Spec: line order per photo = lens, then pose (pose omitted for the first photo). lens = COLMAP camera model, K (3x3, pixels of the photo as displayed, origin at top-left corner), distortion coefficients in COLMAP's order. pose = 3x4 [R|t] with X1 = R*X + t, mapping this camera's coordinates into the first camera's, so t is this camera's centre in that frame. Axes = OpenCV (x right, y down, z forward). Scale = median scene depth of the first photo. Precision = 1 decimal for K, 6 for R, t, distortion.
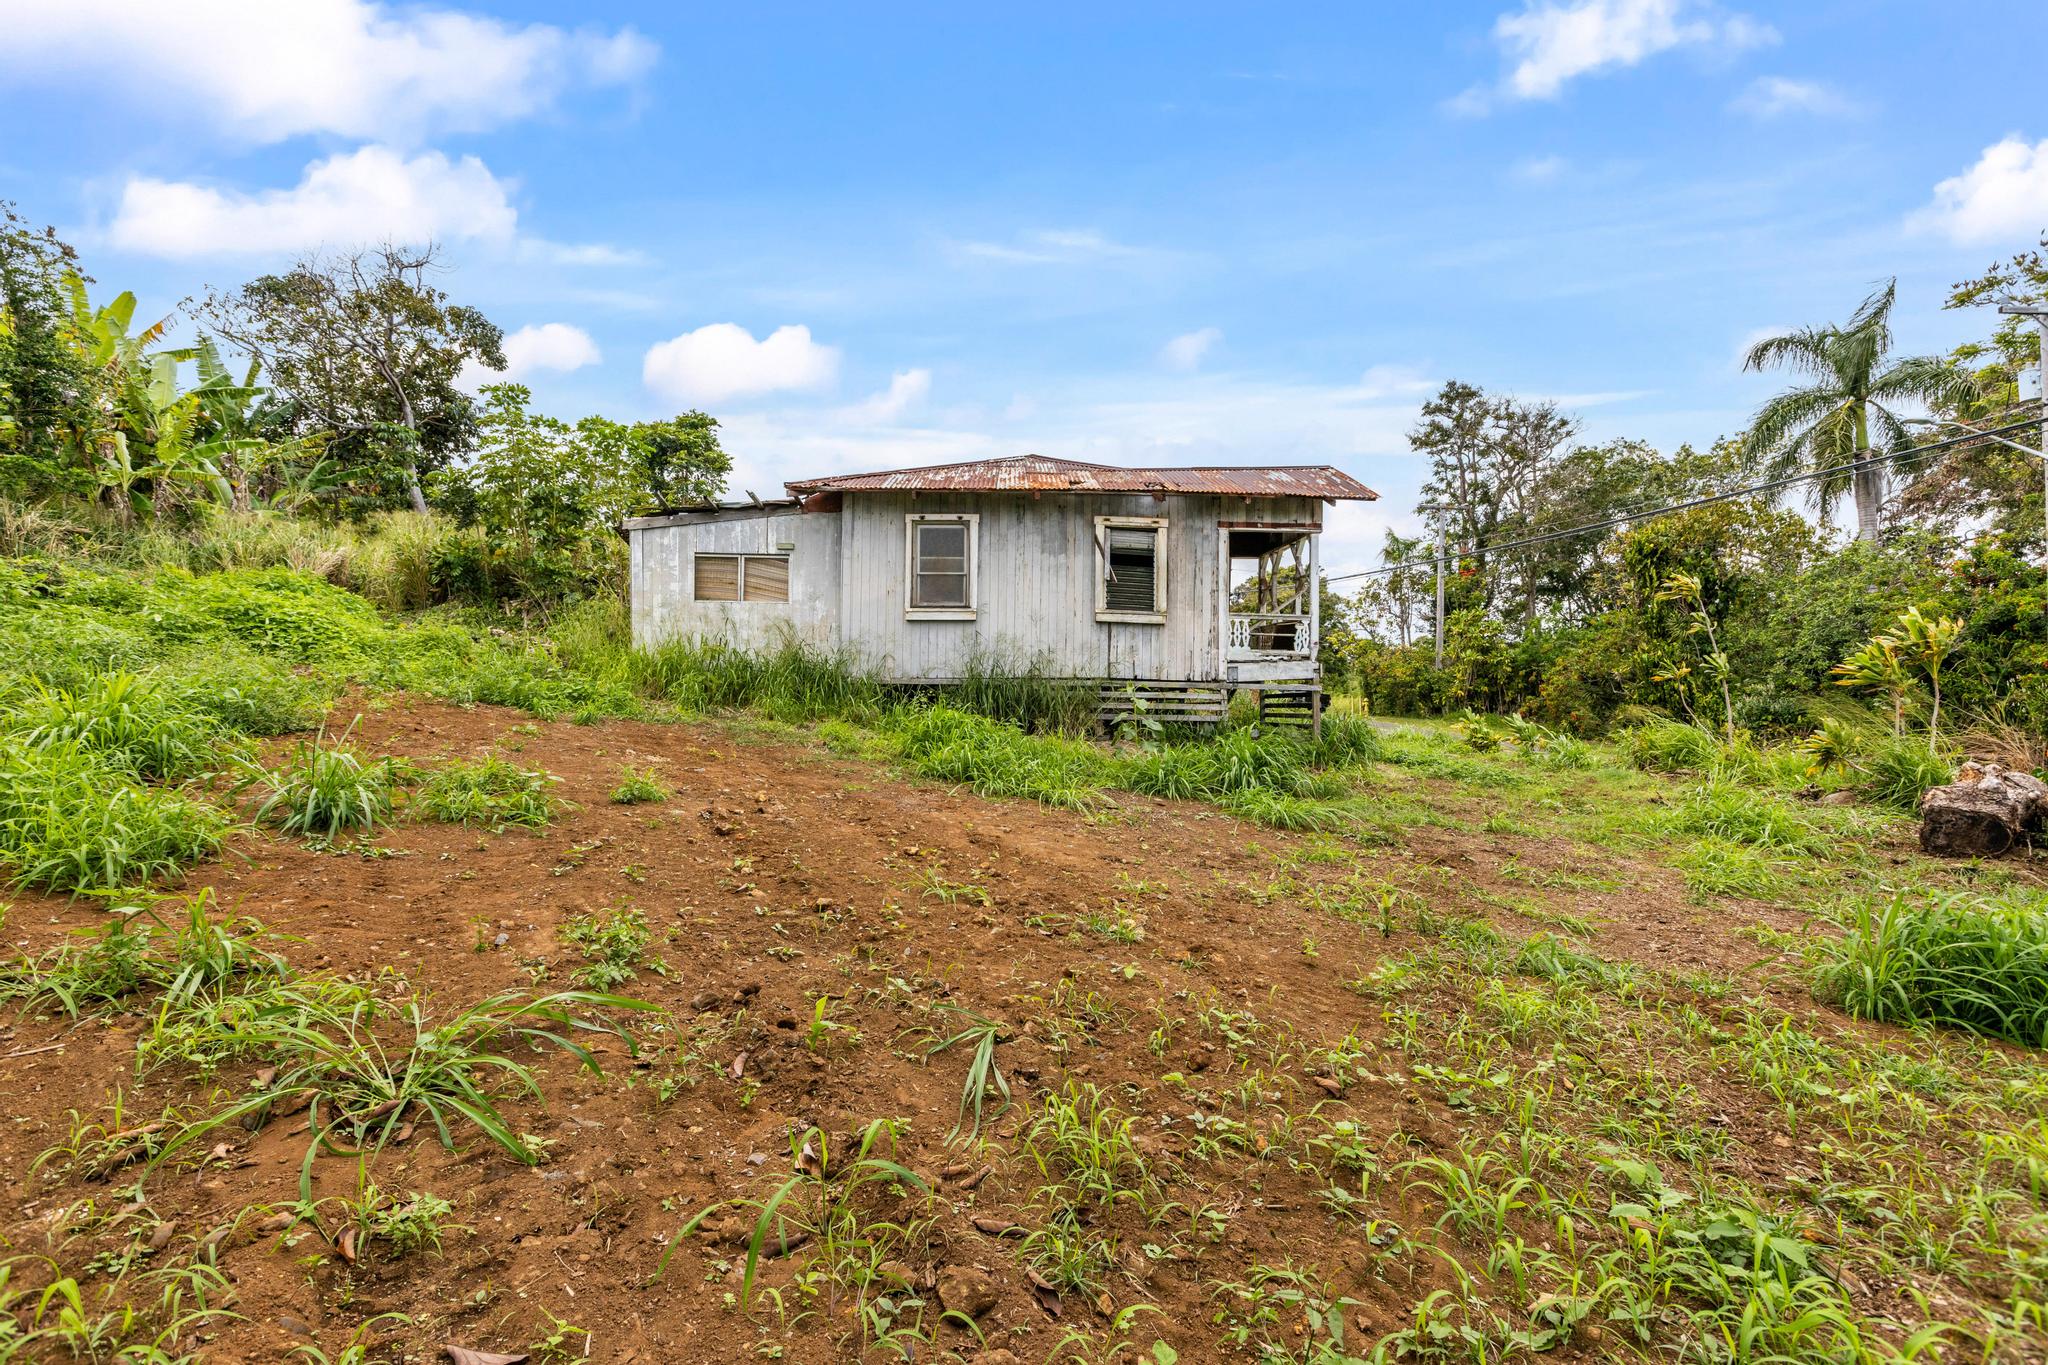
lens RADIAL K [[948.2, 0, 1014.4], [0, 948.2, 686.8], [0, 0, 1]] dist [0.000303, -0.000299]
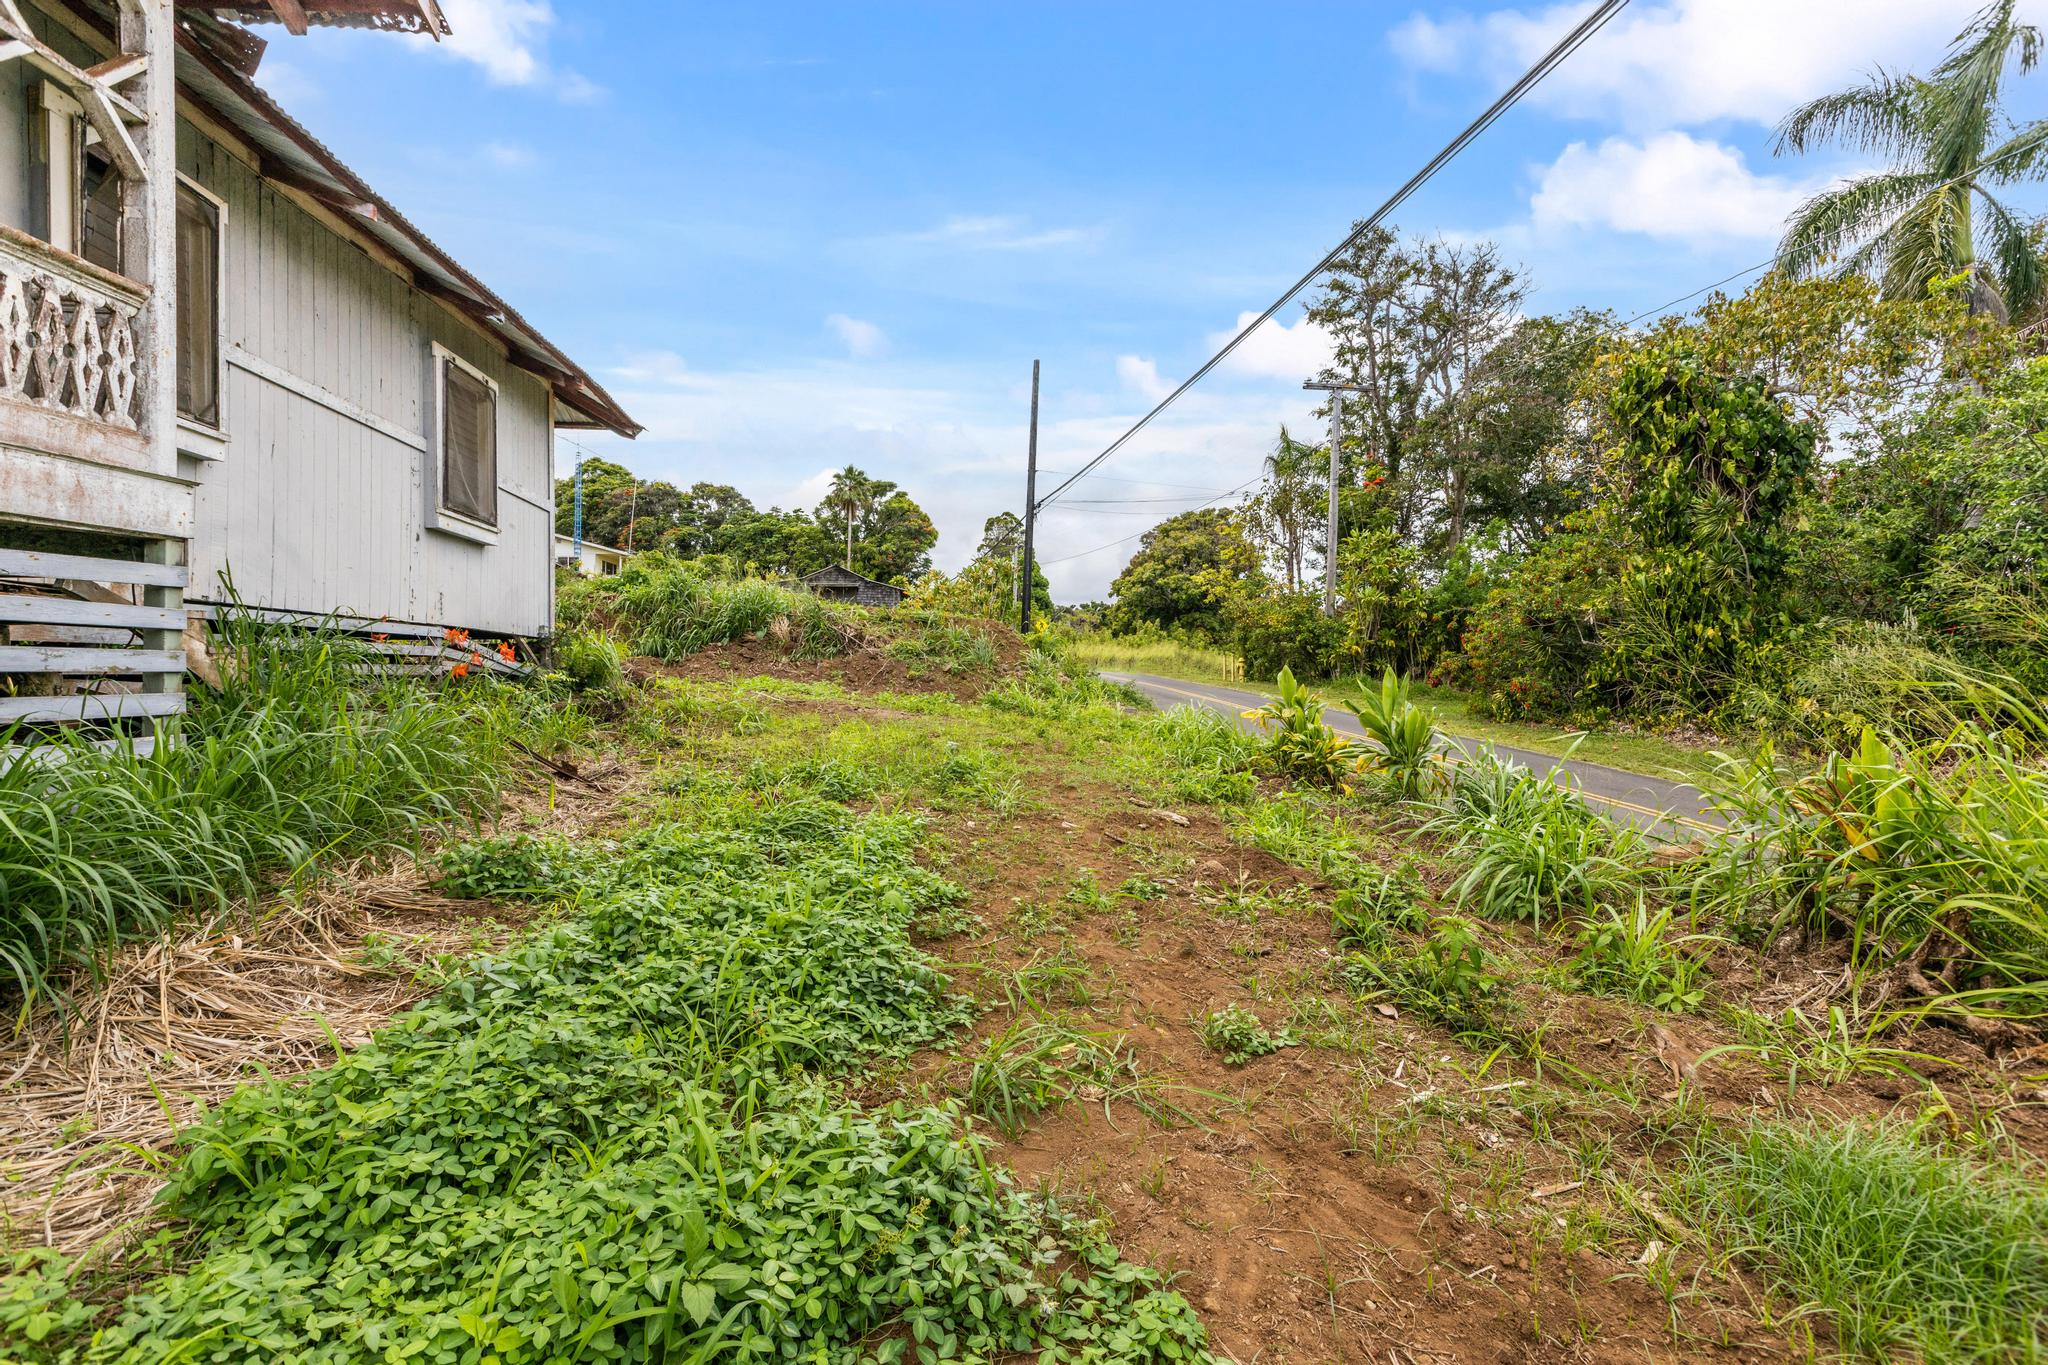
lens RADIAL K [[948.2, 0, 1029.5], [0, 948.2, 682.0], [0, 0, 1]] dist [0.000303, -0.000299]
pose [[0.997714, 0.001573, 0.067559, 0.167833], [-0.003896, 0.999405, 0.034266, 0.007193], [-0.067465, -0.034451, 0.997127, 0.292274]]
